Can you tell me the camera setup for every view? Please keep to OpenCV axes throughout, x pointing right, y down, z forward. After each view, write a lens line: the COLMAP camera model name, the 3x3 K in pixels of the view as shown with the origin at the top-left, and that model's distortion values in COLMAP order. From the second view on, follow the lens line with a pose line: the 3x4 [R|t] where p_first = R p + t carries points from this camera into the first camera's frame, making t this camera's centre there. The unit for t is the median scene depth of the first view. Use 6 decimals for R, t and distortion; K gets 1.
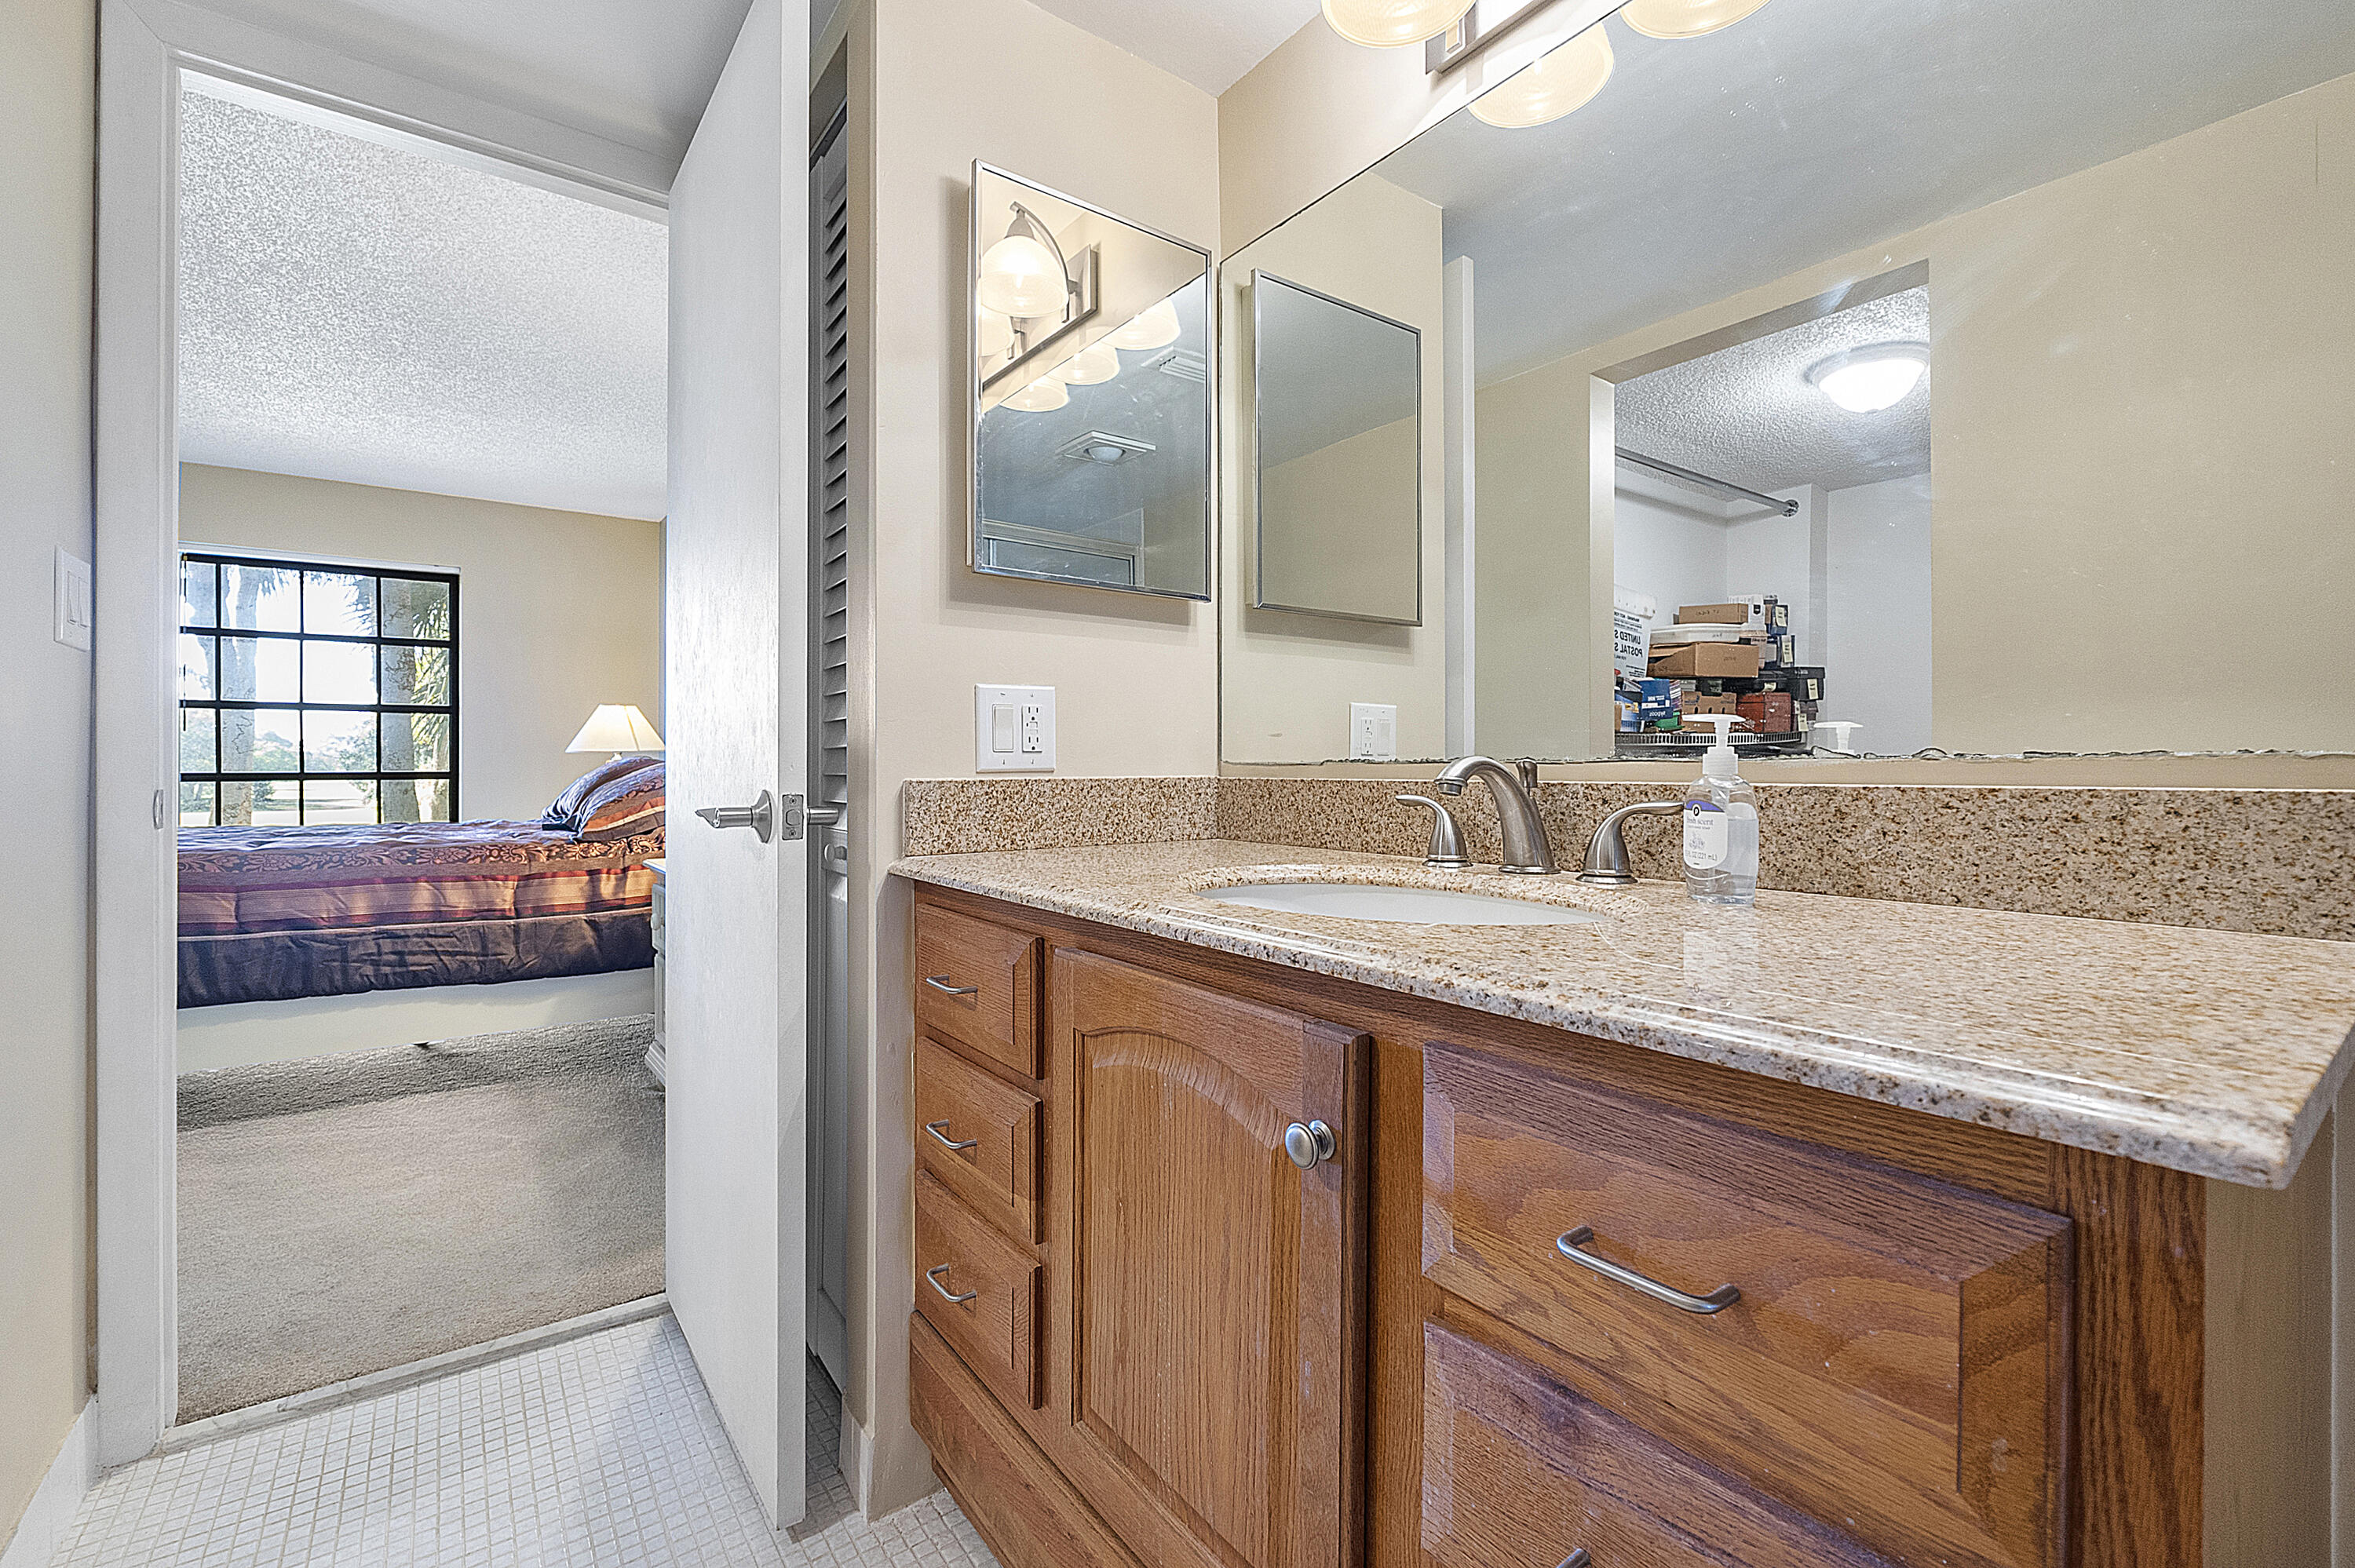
lens RADIAL K [[998.7, 0, 1182.5], [0, 998.7, 771.4], [0, 0, 1]] dist [-0.006281, -0.000653]
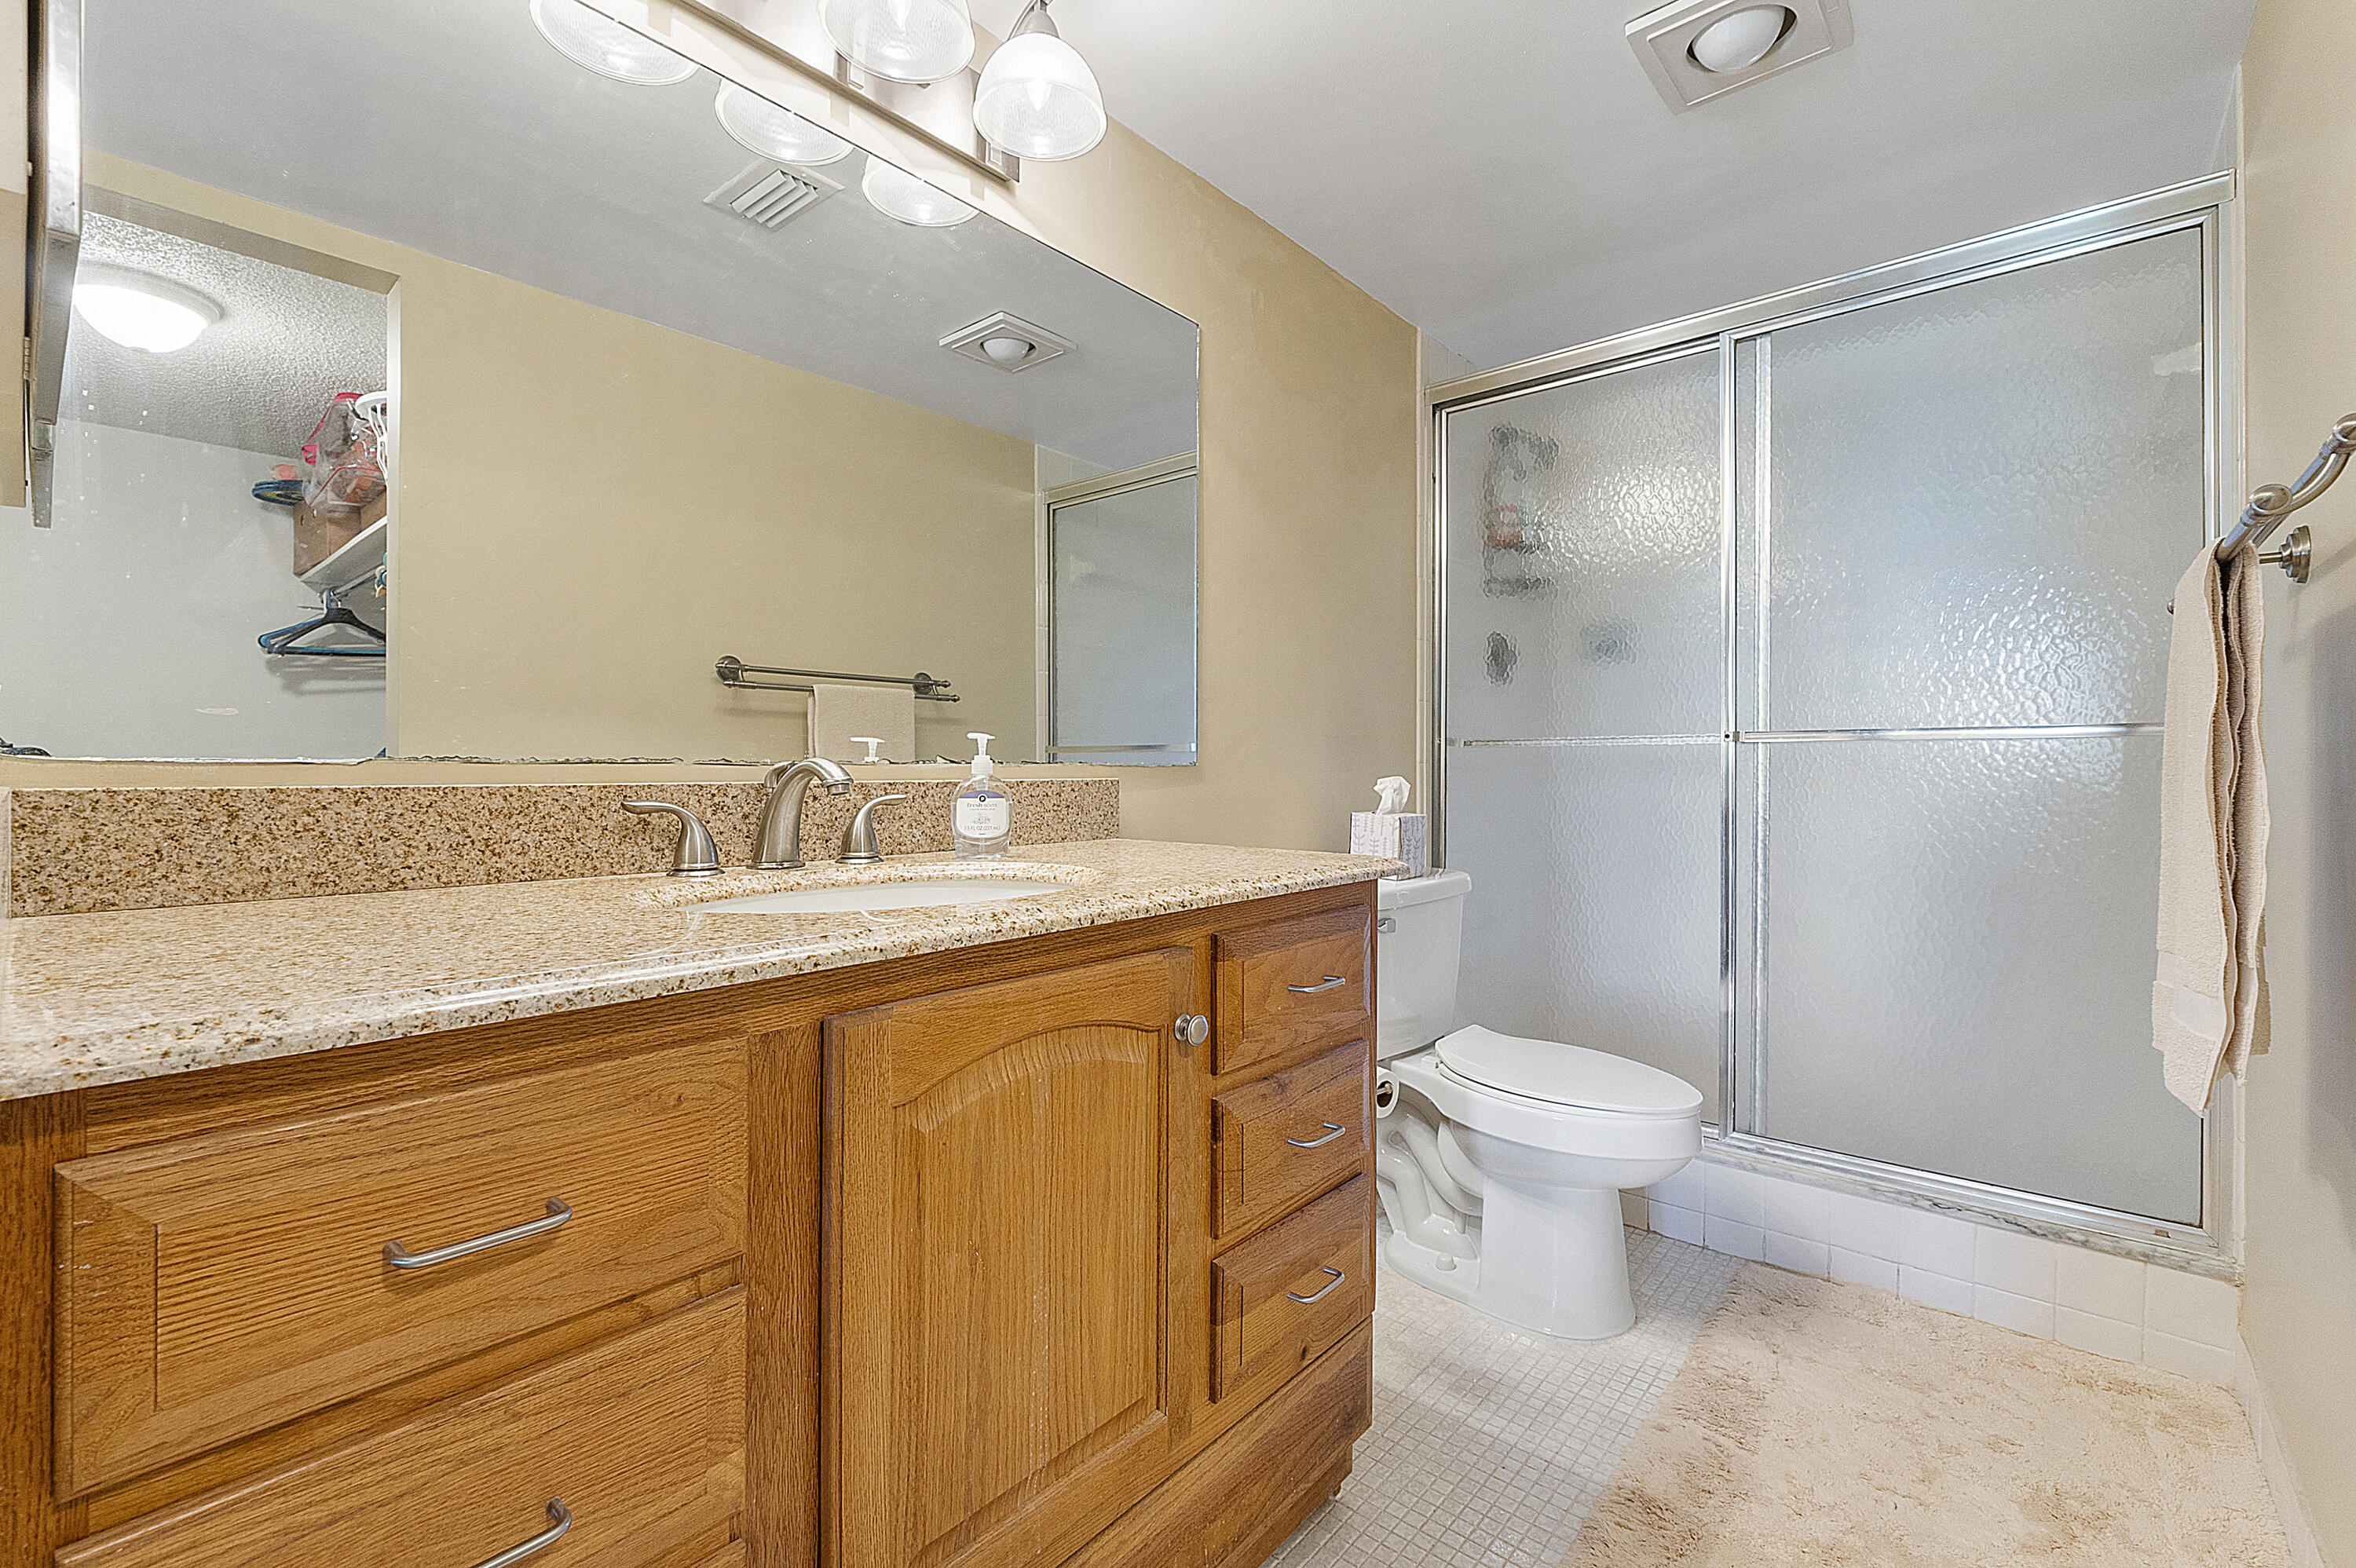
lens RADIAL K [[999.2, 0, 1185.6], [0, 999.2, 771.5], [0, 0, 1]] dist [-0.006281, -0.000653]
pose [[-0.223299, -0.002038, 0.974748, -0.953858], [0.002309, 0.999994, 0.002619, -0.003479], [-0.974747, 0.002835, -0.223292, 0.989089]]
